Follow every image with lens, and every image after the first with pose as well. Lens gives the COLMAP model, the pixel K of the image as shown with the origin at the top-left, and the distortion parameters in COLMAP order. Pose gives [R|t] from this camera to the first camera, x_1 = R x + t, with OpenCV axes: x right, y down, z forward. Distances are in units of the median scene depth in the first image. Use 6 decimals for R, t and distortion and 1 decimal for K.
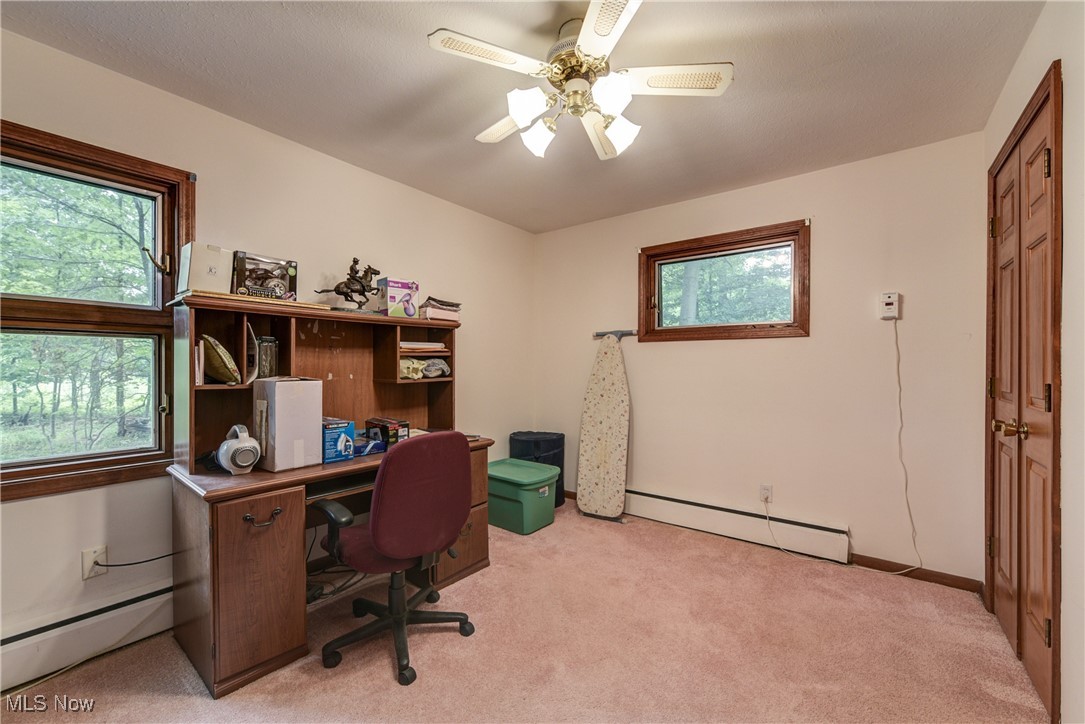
lens RADIAL K [[433.2, 0, 537.0], [0, 433.2, 360.5], [0, 0, 1]] dist [-0.000611, -0.002250]
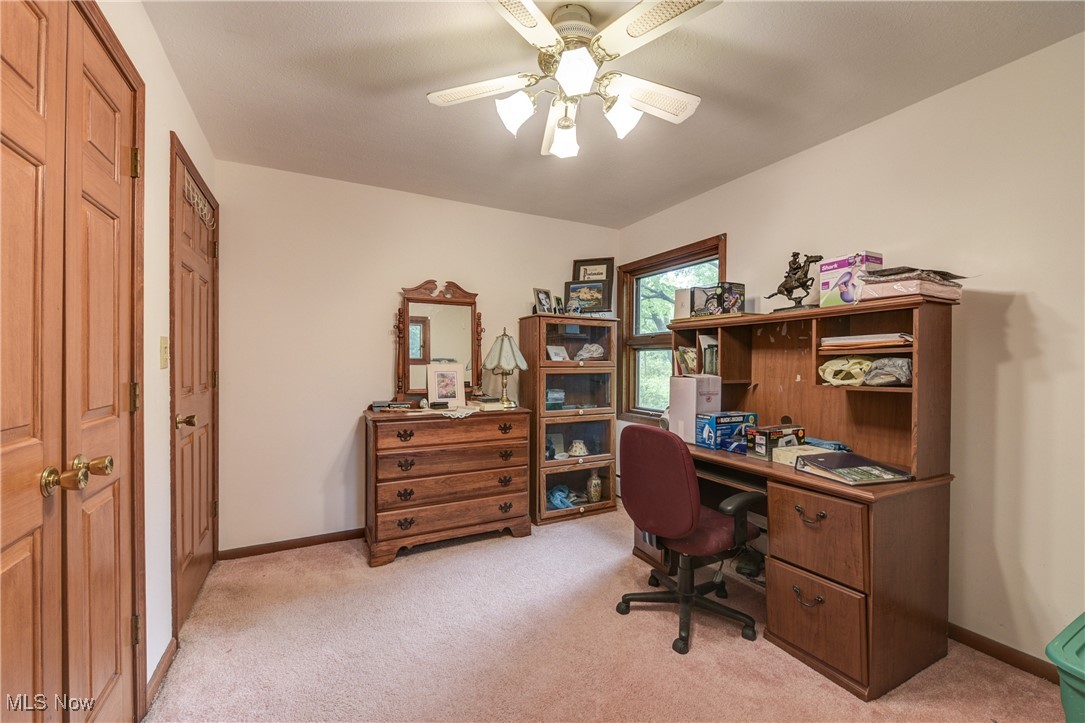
lens RADIAL K [[433.2, 0, 539.4], [0, 433.2, 366.0], [0, 0, 1]] dist [-0.000611, -0.002250]
pose [[-0.414981, 0.001403, -0.909829, 0.646446], [-0.000963, 0.999998, 0.001981, 0.007830], [0.909830, 0.001698, -0.414978, 0.871734]]
